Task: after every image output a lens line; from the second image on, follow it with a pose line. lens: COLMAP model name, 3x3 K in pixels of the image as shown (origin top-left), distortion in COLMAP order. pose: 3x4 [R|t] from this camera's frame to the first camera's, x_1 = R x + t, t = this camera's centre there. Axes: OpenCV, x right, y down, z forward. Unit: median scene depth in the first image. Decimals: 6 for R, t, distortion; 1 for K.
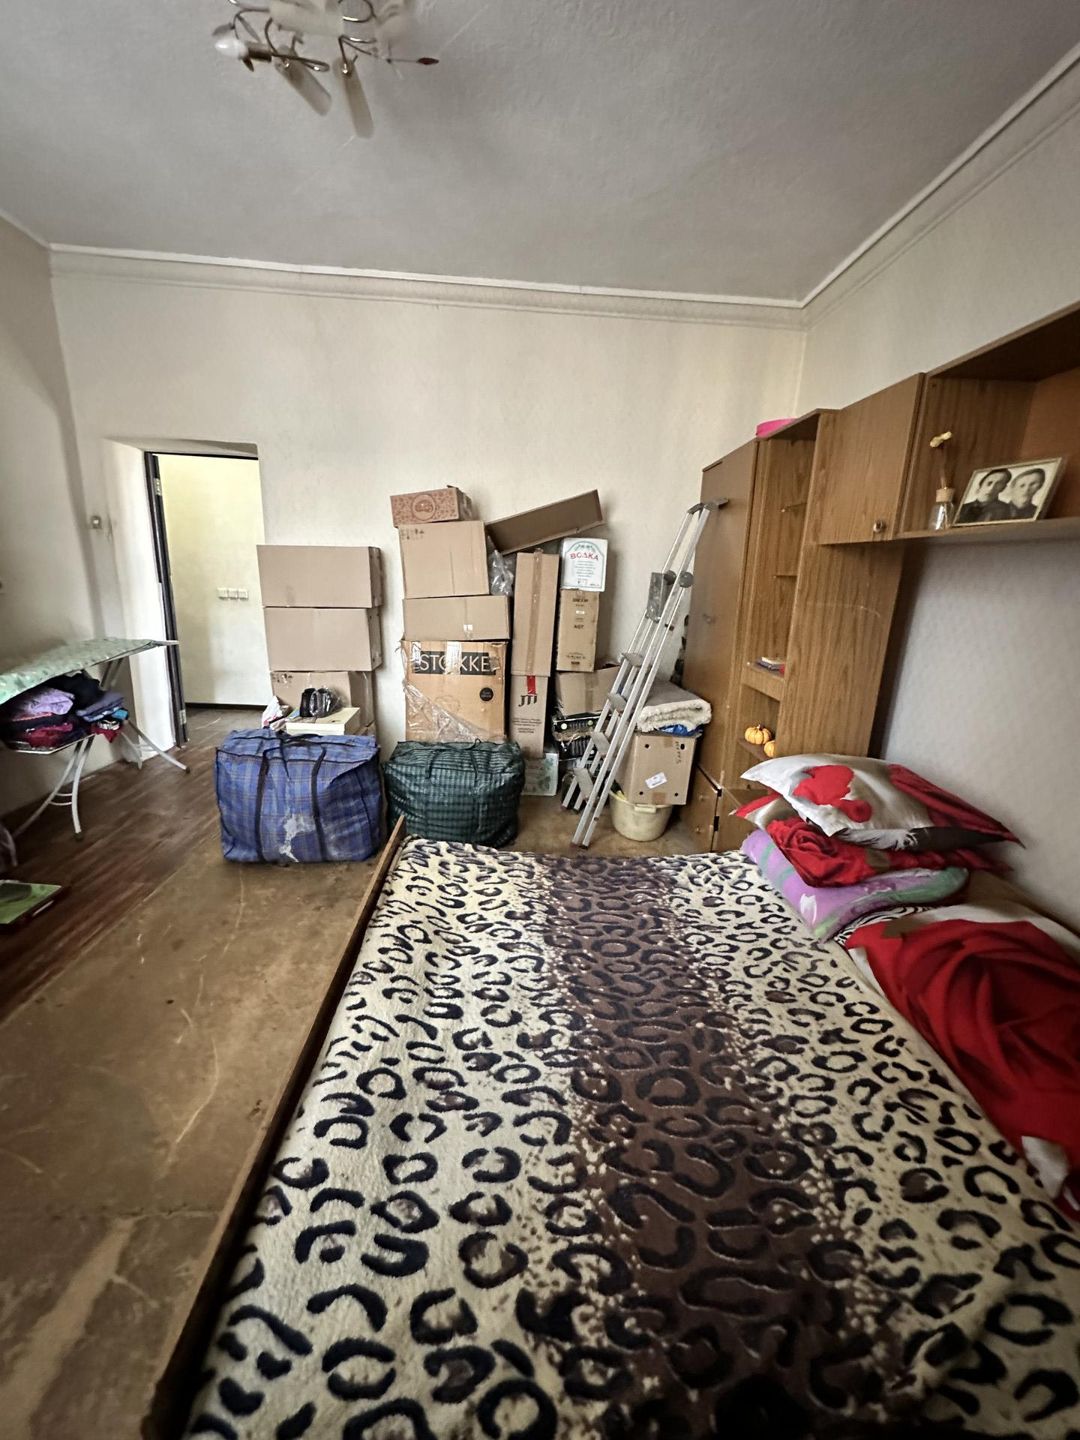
lens RADIAL K [[577.6, 0, 543.1], [0, 577.6, 714.6], [0, 0, 1]] dist [-0.007796, 0.000418]
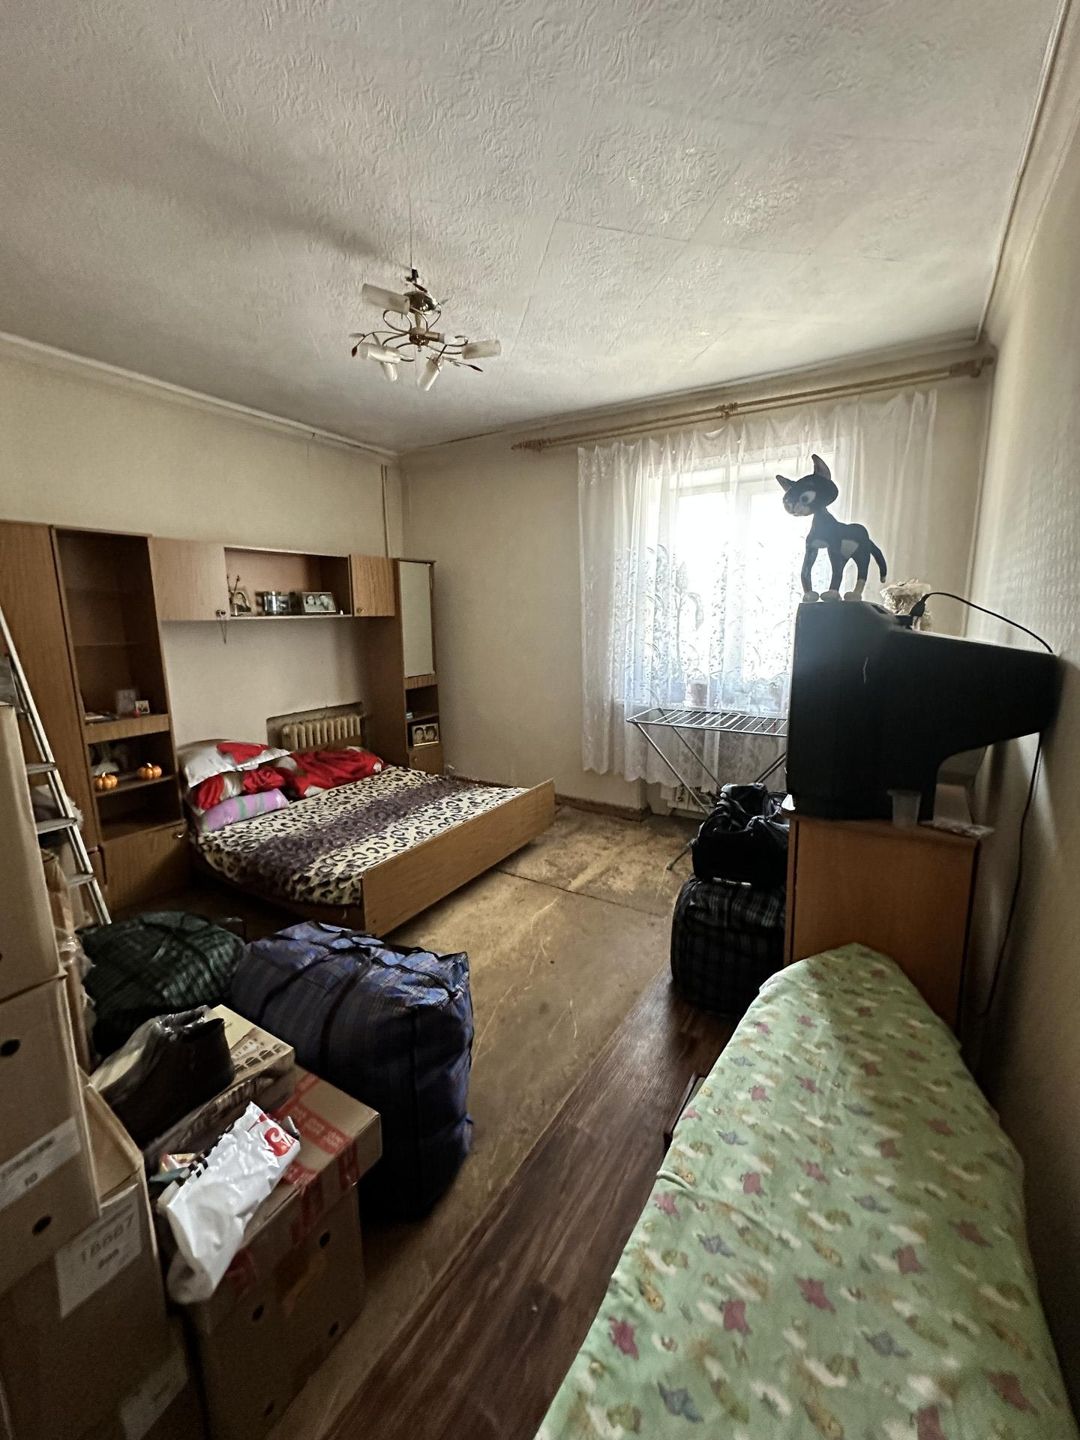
lens RADIAL K [[577.6, 0, 539.6], [0, 577.6, 716.4], [0, 0, 1]] dist [-0.007796, 0.000418]
pose [[-0.825065, -0.133328, 0.549082, -1.265069], [0.114505, 0.912146, 0.393545, -0.578603], [-0.553314, 0.387573, -0.737313, 1.758909]]
